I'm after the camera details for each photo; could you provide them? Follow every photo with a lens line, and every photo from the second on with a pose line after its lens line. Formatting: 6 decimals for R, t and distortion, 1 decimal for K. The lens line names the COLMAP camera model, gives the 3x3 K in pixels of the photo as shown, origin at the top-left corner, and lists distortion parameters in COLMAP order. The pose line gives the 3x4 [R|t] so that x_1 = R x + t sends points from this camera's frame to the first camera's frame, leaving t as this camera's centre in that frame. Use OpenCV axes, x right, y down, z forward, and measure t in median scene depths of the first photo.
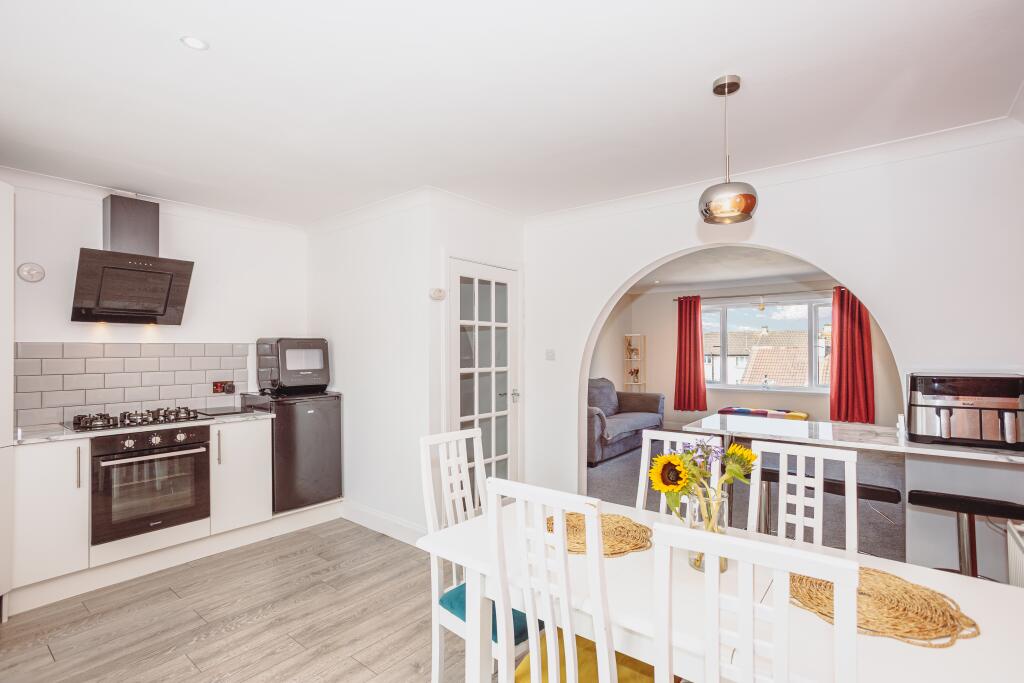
lens RADIAL K [[485.2, 0, 513.3], [0, 485.2, 349.4], [0, 0, 1]] dist [-0.060544, 0.032044]
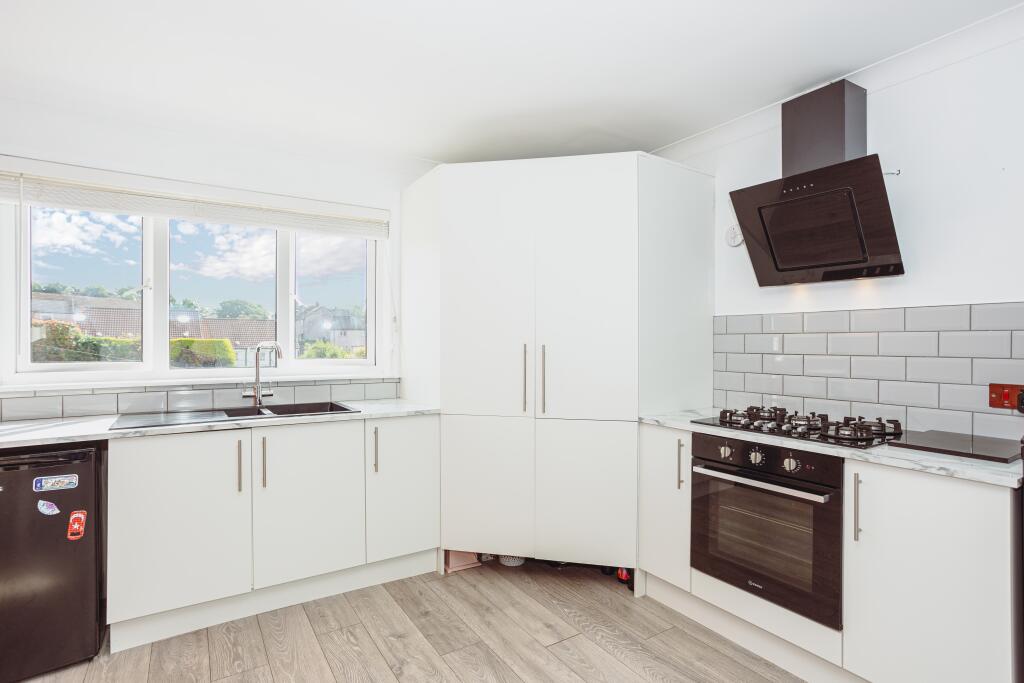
lens RADIAL K [[500.3, 0, 510.7], [0, 500.3, 343.6], [0, 0, 1]] dist [-0.063672, 0.048566]
pose [[-0.315135, 0.005408, -0.949031, -0.012801], [0.000731, 0.999985, 0.005455, 0.031406], [0.949047, 0.001025, -0.315134, 0.863321]]
